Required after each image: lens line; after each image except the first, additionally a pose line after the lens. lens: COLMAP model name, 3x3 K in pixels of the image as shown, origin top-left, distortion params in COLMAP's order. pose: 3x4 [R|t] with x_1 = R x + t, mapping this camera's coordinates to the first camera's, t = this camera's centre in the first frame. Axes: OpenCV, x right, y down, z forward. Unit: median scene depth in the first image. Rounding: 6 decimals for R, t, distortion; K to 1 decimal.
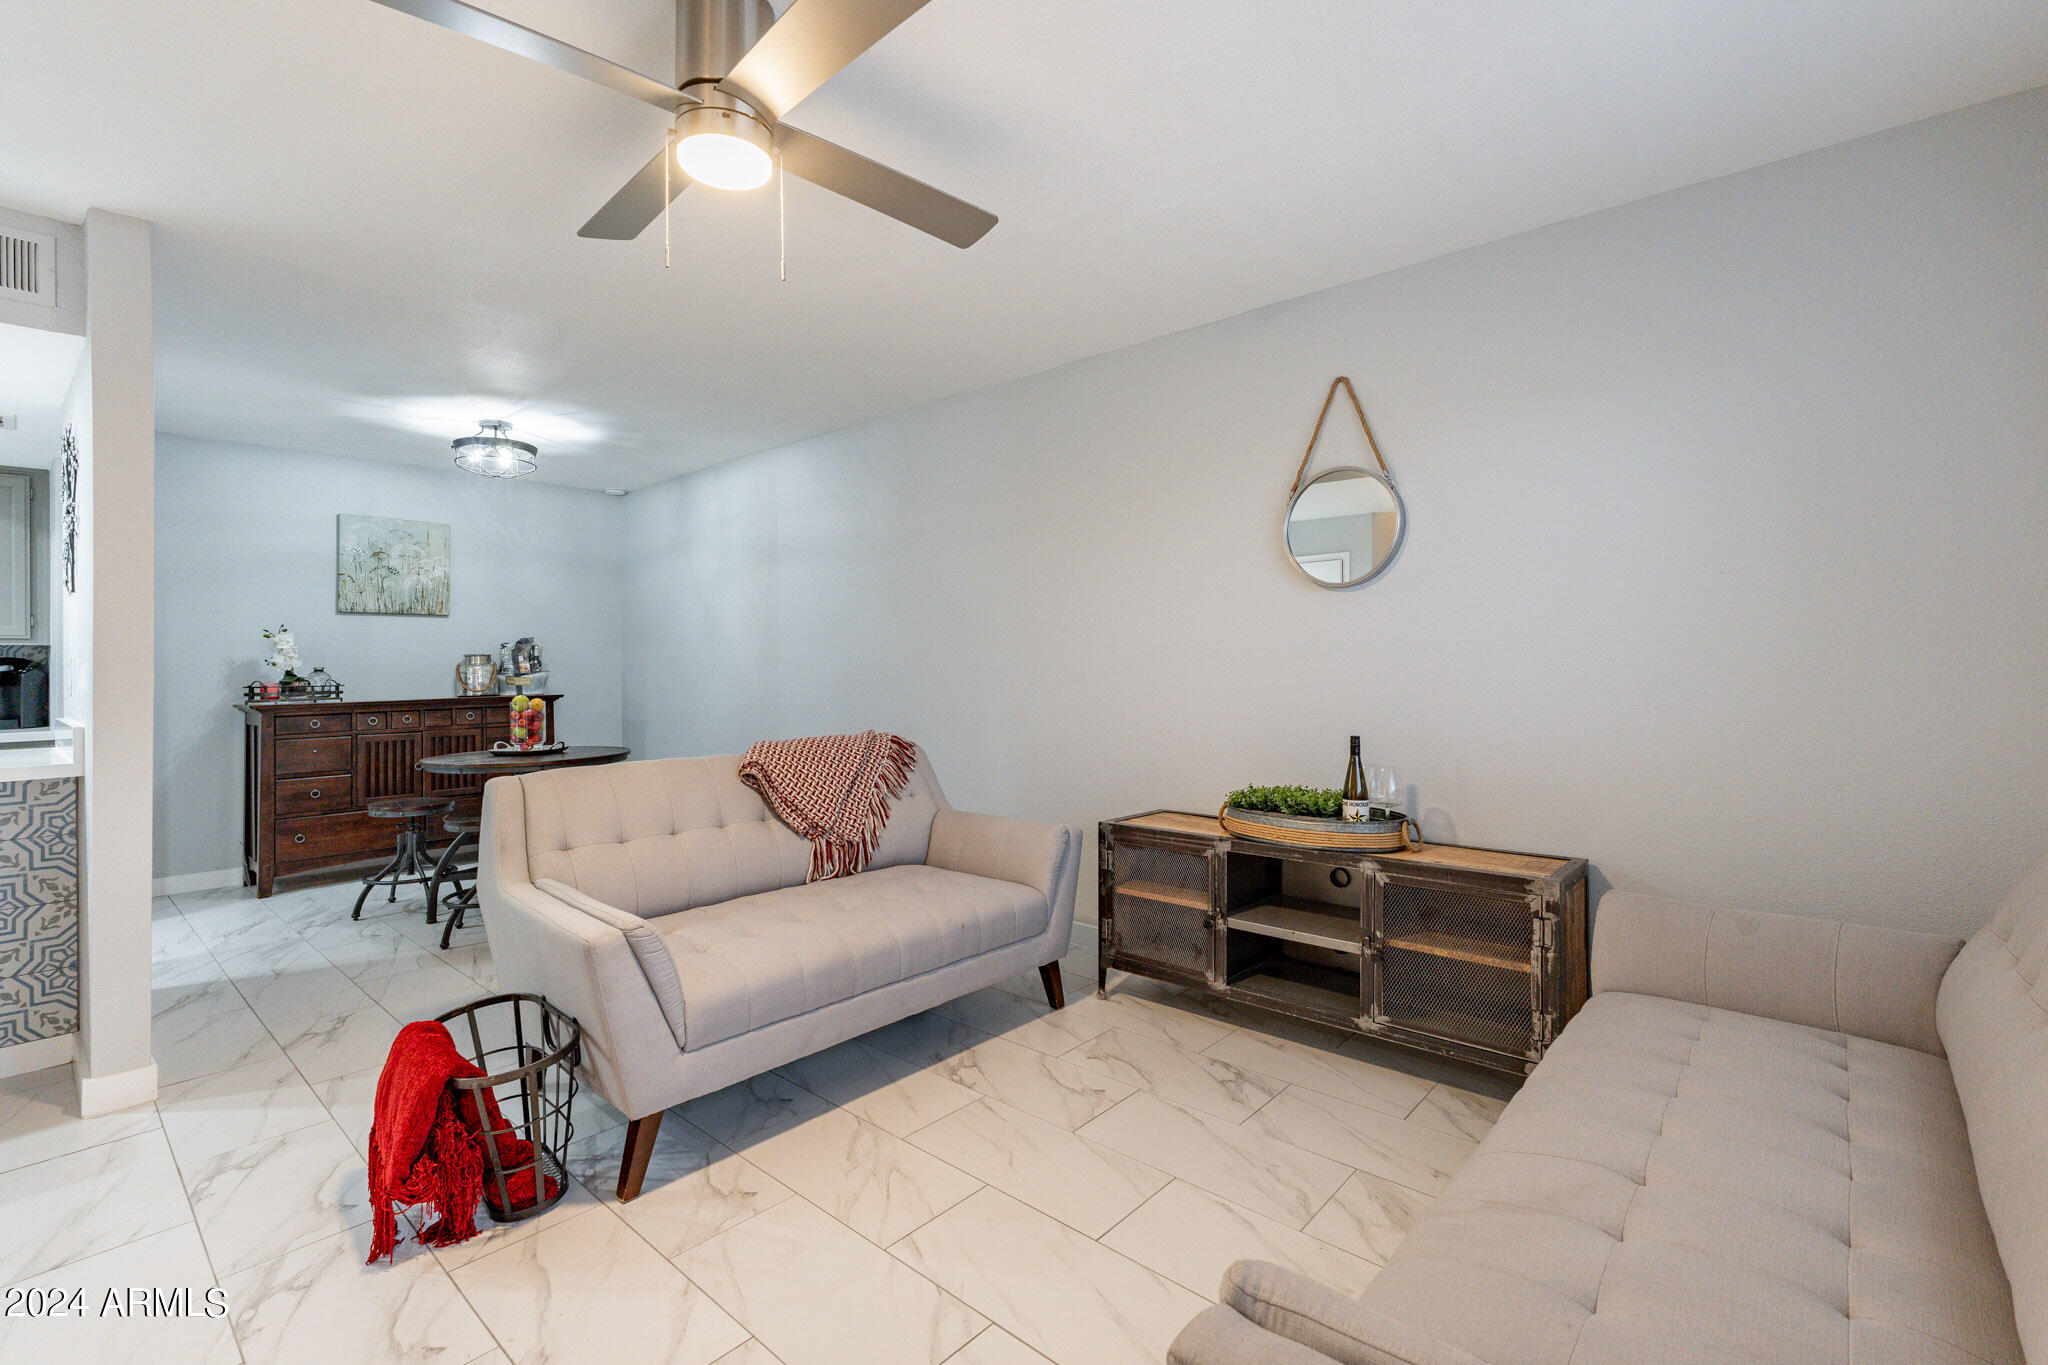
lens RADIAL K [[911.3, 0, 1024.9], [0, 911.3, 665.8], [0, 0, 1]] dist [0.003295, 0.000491]
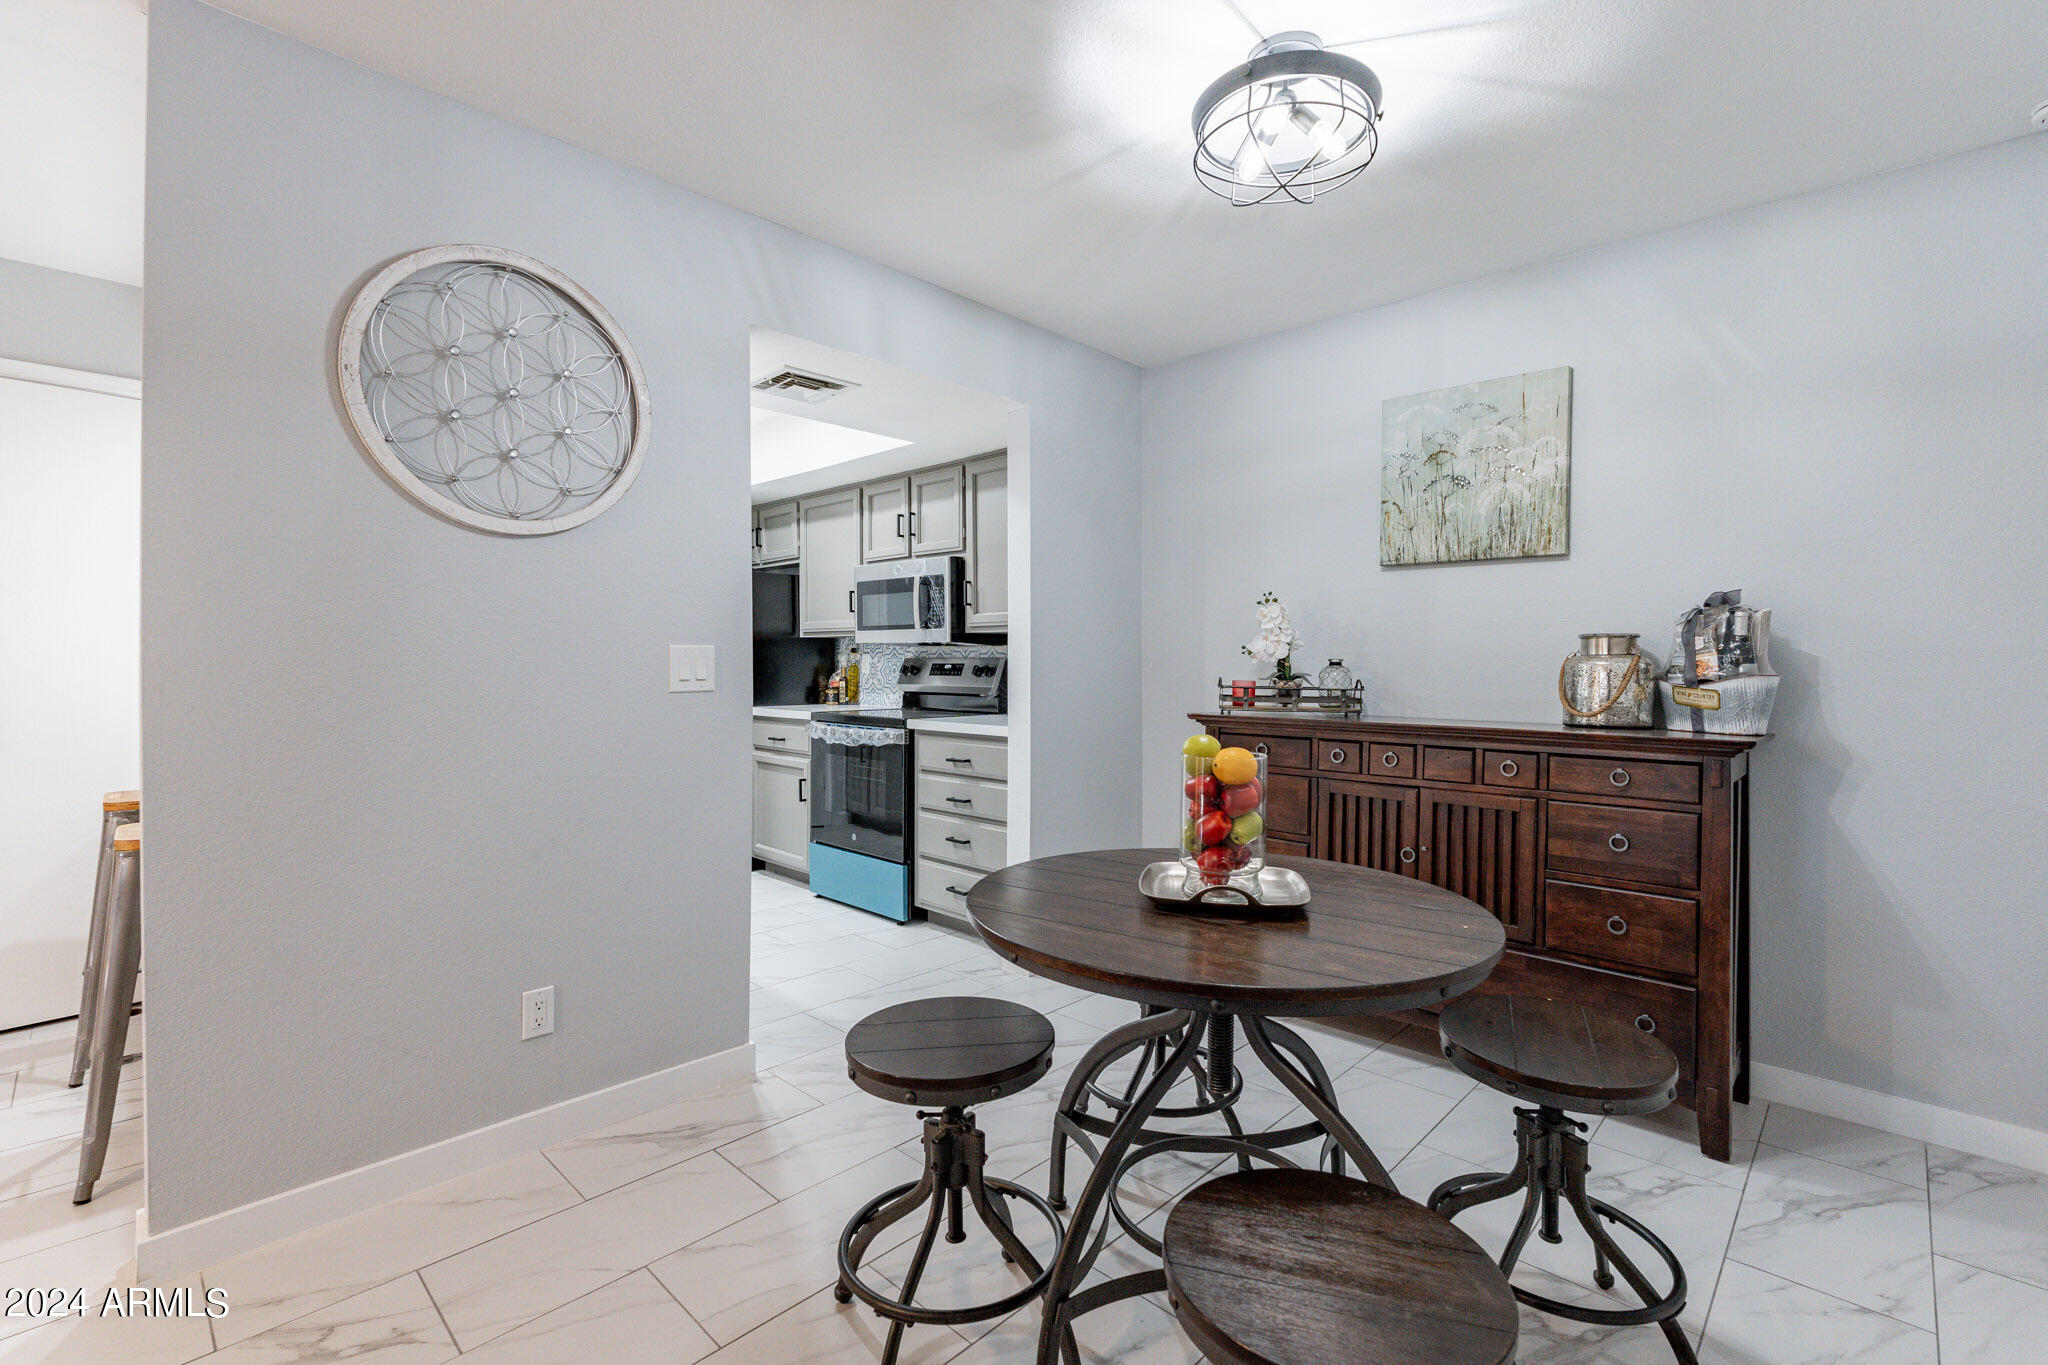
lens RADIAL K [[911.3, 0, 1024.9], [0, 911.3, 661.7], [0, 0, 1]] dist [0.003295, 0.000491]
pose [[-0.033658, 0.005093, -0.999420, -0.144125], [-0.015143, 0.999870, 0.005605, 0.003009], [0.999319, 0.015323, -0.033577, 0.757889]]
